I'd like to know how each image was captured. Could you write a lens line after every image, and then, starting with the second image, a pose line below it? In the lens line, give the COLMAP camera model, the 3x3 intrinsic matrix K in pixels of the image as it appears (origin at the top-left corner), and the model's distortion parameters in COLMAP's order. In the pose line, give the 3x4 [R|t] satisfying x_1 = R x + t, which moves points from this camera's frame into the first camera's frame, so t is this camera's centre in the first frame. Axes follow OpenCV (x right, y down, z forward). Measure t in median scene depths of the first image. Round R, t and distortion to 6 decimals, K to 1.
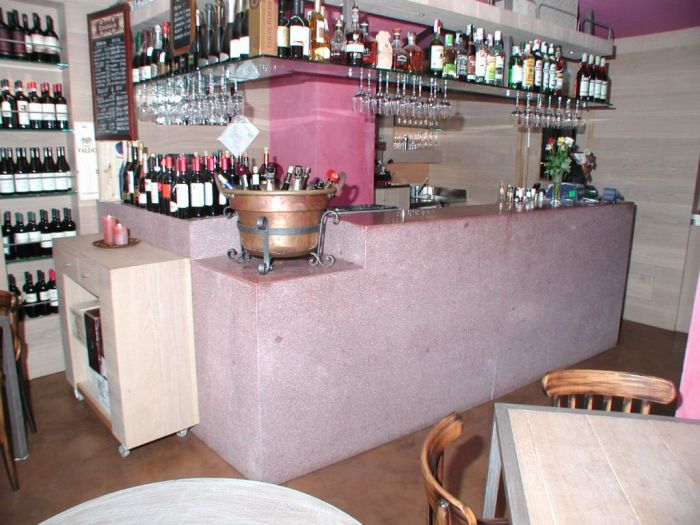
lens RADIAL K [[512.6, 0, 349.8], [0, 512.6, 247.3], [0, 0, 1]] dist [-0.157907, 0.100023]
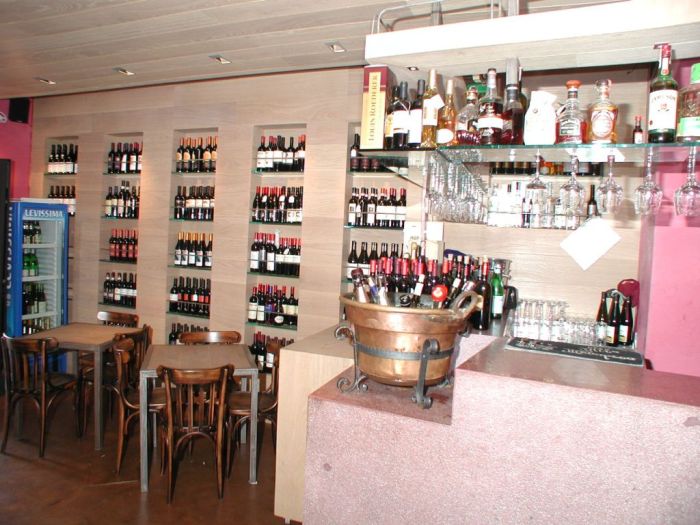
lens RADIAL K [[512.6, 0, 349.8], [0, 512.6, 247.3], [0, 0, 1]] dist [-0.157907, 0.100023]
pose [[0.452640, 0.032810, -0.891089, 0.446563], [-0.215313, 0.973774, -0.073516, -0.092788], [0.865307, 0.225140, 0.447834, 0.407646]]
